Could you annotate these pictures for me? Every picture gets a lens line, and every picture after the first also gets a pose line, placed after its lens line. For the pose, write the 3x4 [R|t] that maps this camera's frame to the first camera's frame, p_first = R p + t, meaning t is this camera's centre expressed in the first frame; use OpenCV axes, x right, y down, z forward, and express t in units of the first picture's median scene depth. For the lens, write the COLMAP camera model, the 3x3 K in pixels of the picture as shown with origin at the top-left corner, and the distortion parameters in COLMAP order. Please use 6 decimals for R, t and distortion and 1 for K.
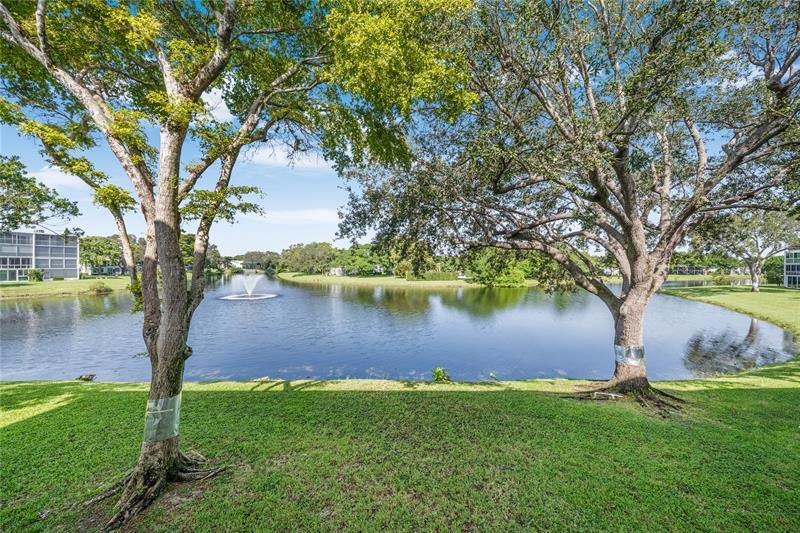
lens RADIAL K [[276.4, 0, 396.0], [0, 276.4, 265.0], [0, 0, 1]] dist [-0.001235, -0.000085]
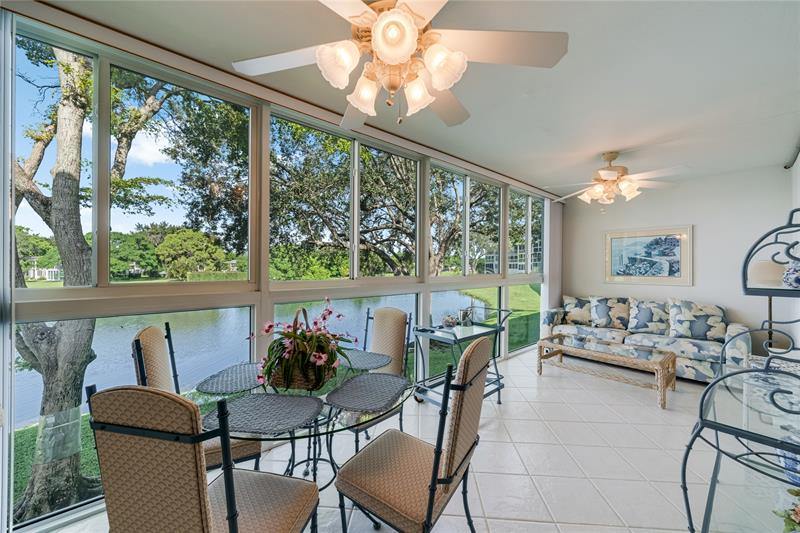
lens RADIAL K [[276.4, 0, 396.0], [0, 276.4, 265.0], [0, 0, 1]] dist [-0.001235, -0.000085]
pose [[0.800739, -0.001198, 0.599013, -0.241382], [-0.003072, 0.999977, 0.006106, 0.006511], [-0.599006, -0.006730, 0.800716, -0.147699]]
